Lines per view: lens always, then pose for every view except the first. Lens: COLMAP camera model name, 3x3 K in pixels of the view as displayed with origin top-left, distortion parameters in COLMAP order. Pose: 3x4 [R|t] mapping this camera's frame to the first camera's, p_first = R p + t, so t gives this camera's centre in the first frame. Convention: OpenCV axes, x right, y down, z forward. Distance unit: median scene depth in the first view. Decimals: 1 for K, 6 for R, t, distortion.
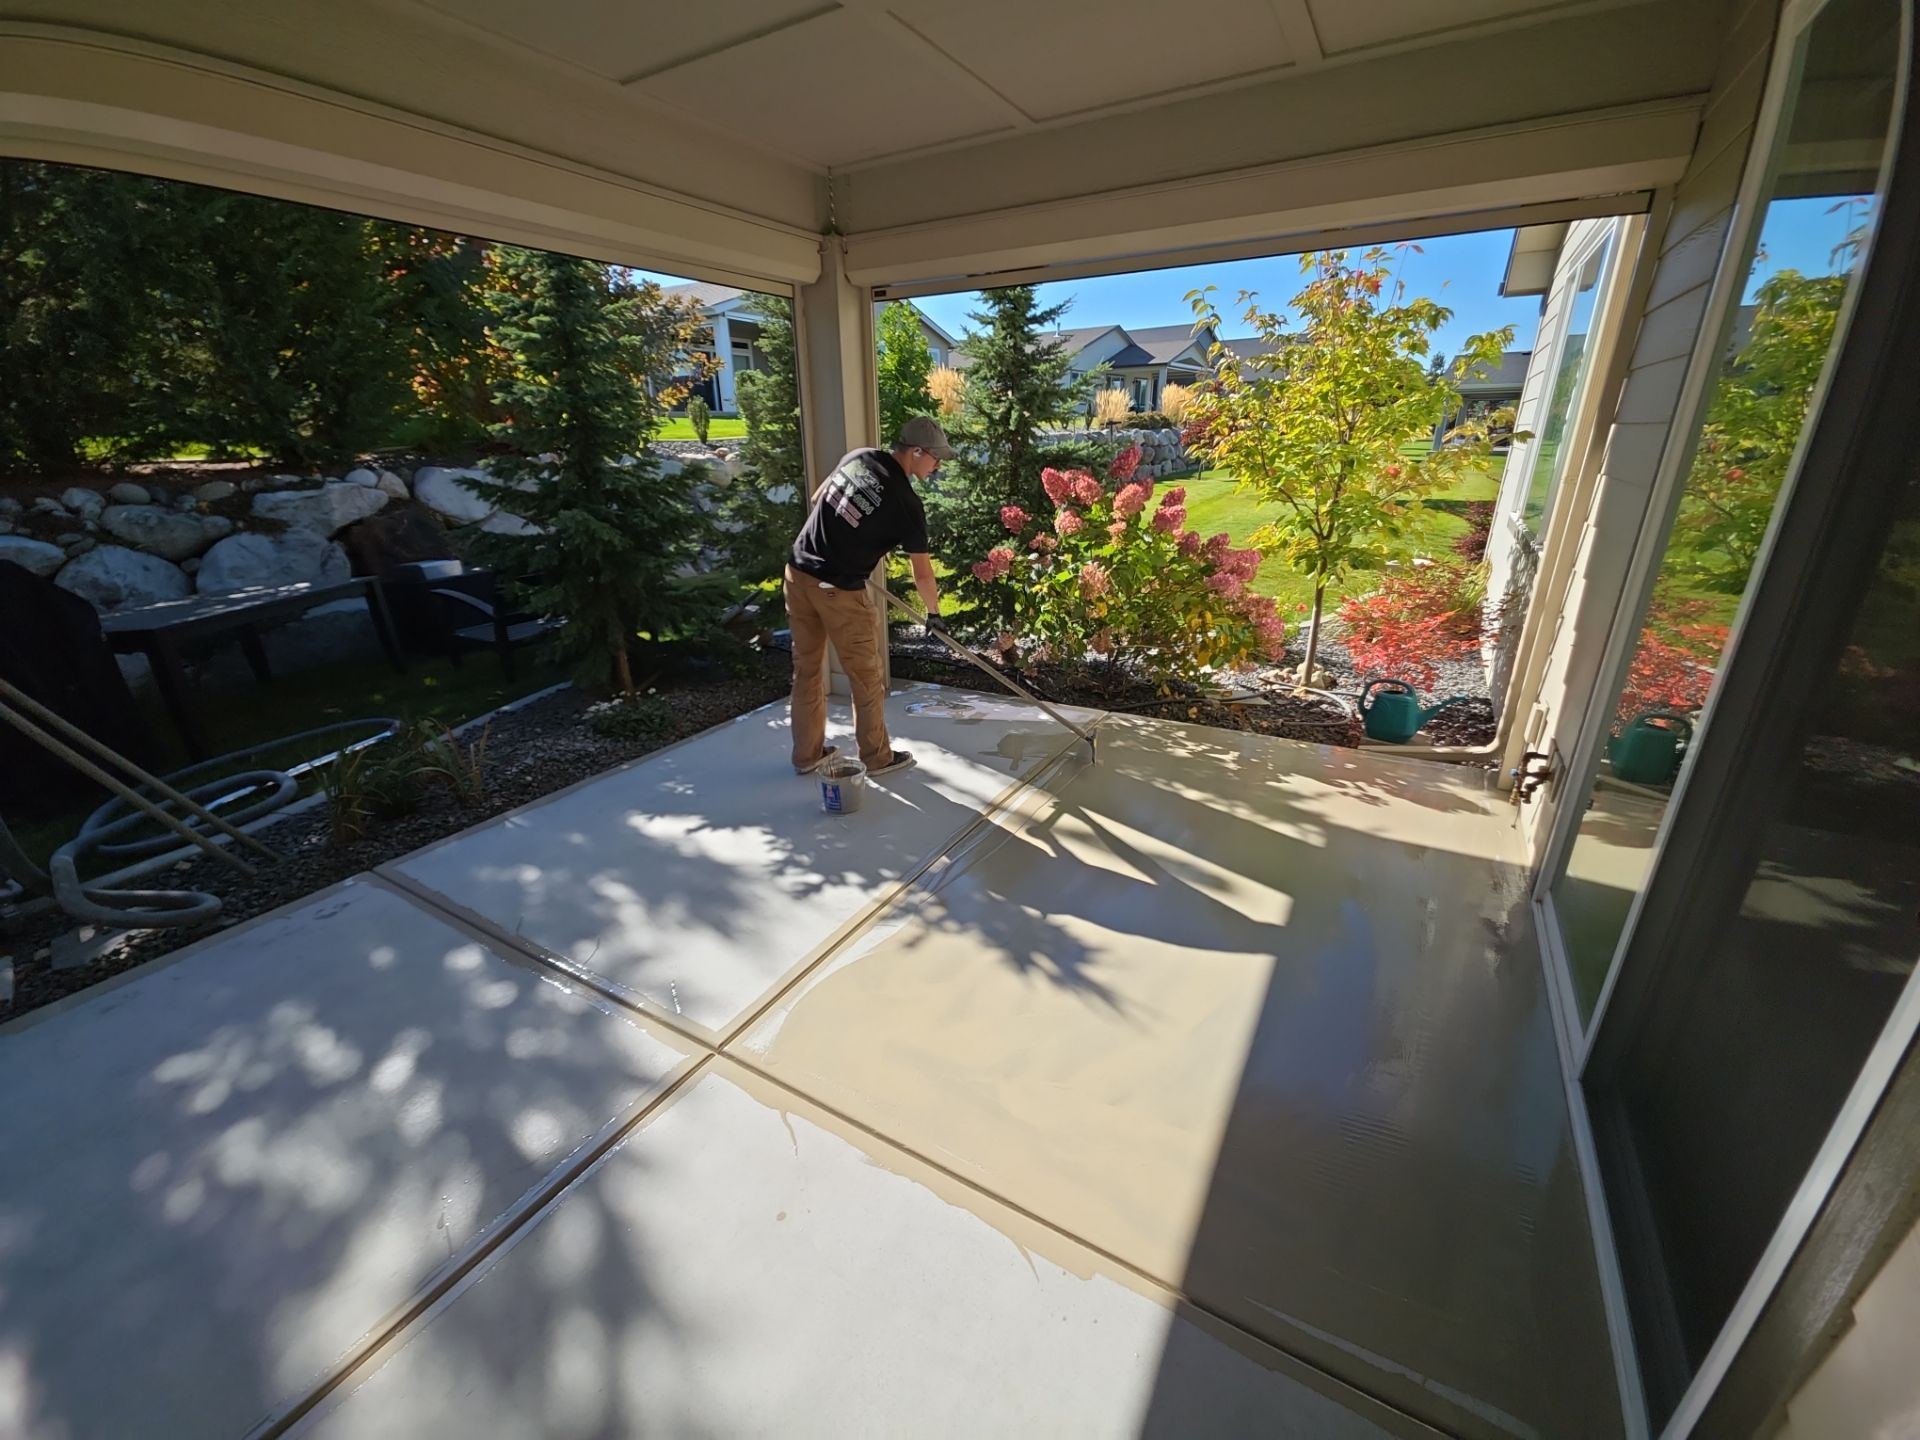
lens RADIAL K [[761.7, 0, 950.8], [0, 761.7, 716.4], [0, 0, 1]] dist [0.014342, -0.007650]
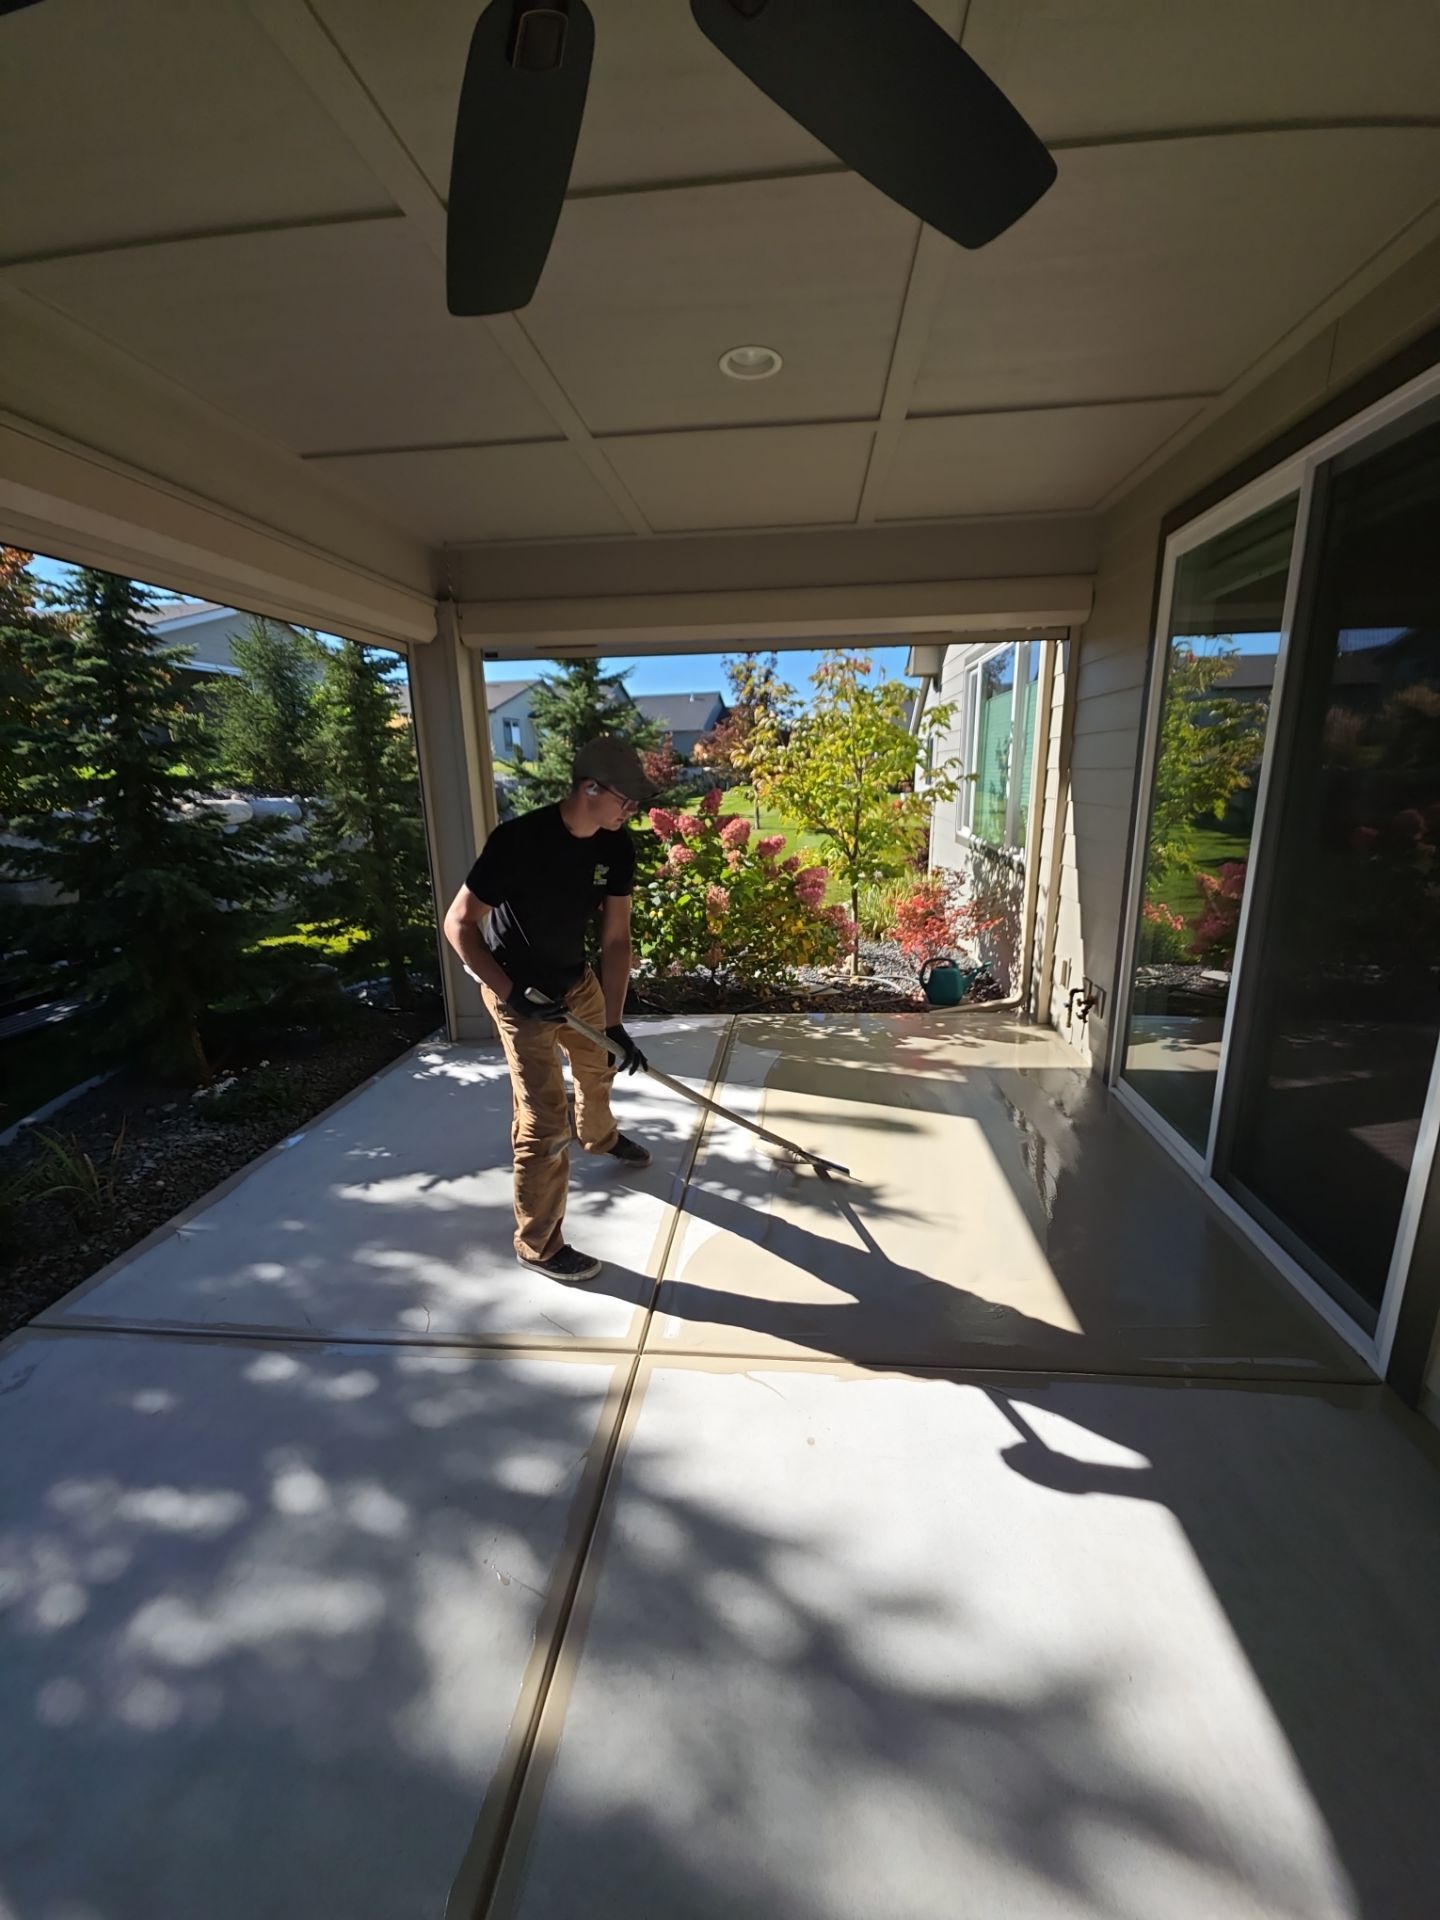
lens RADIAL K [[761.7, 0, 719.4], [0, 761.7, 957.3], [0, 0, 1]] dist [0.014342, -0.007650]
pose [[0.907390, -0.107567, 0.406292, -0.256222], [0.156382, 0.983695, -0.088817, 0.006791], [-0.390114, 0.144128, 0.909416, -0.032738]]
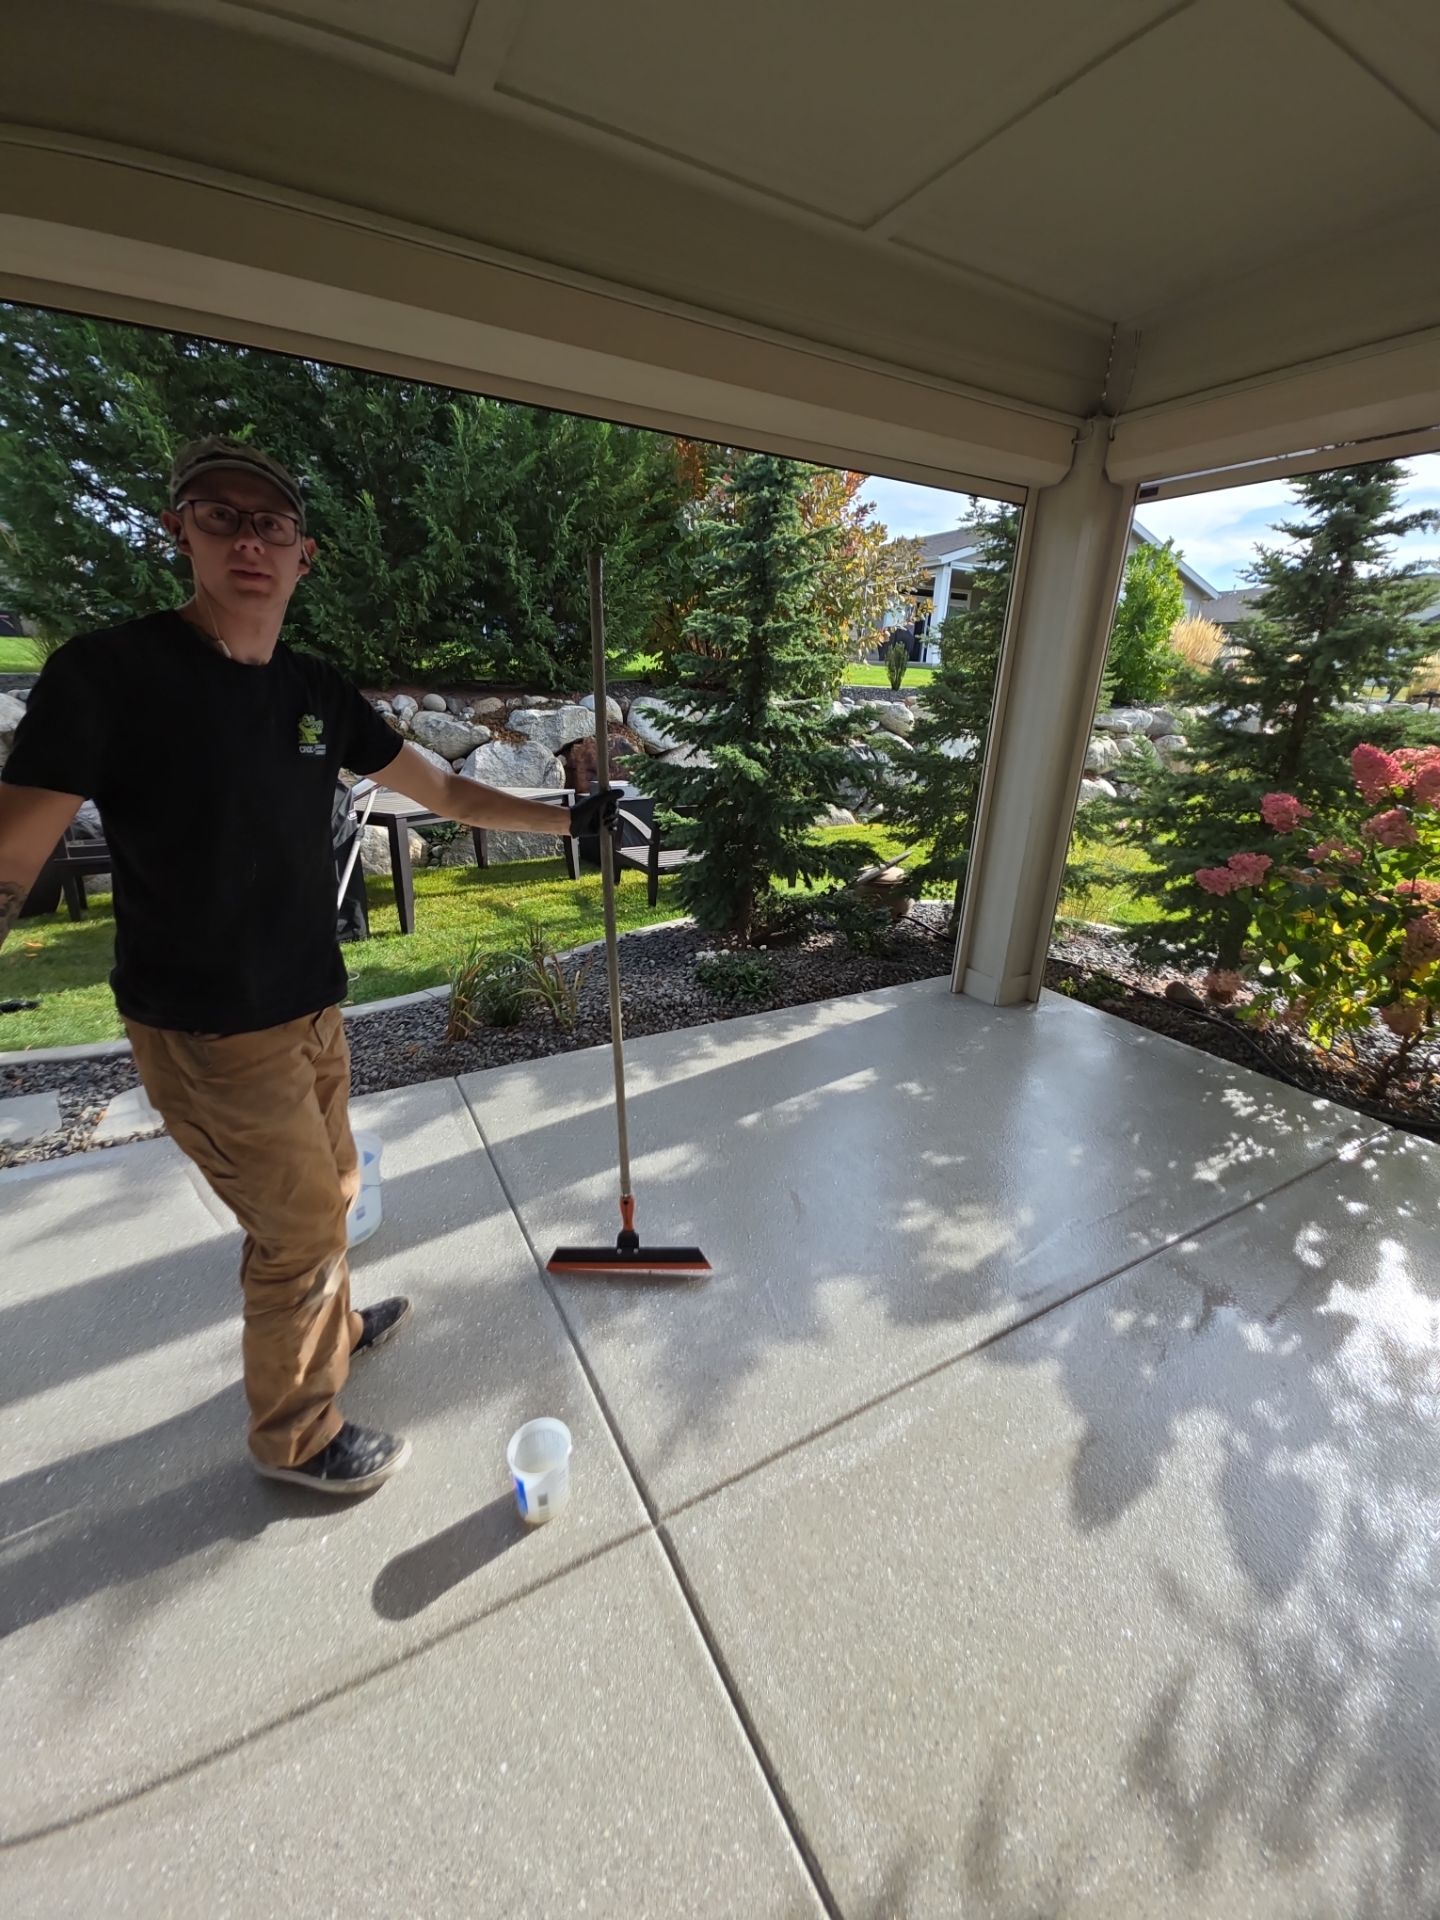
lens RADIAL K [[761.7, 0, 719.4], [0, 761.7, 957.3], [0, 0, 1]] dist [0.014342, -0.007650]
pose [[0.867501, 0.211216, -0.450366, -0.020989], [-0.217324, 0.975328, 0.038803, -0.045101], [0.447450, 0.064214, 0.892000, 0.158539]]
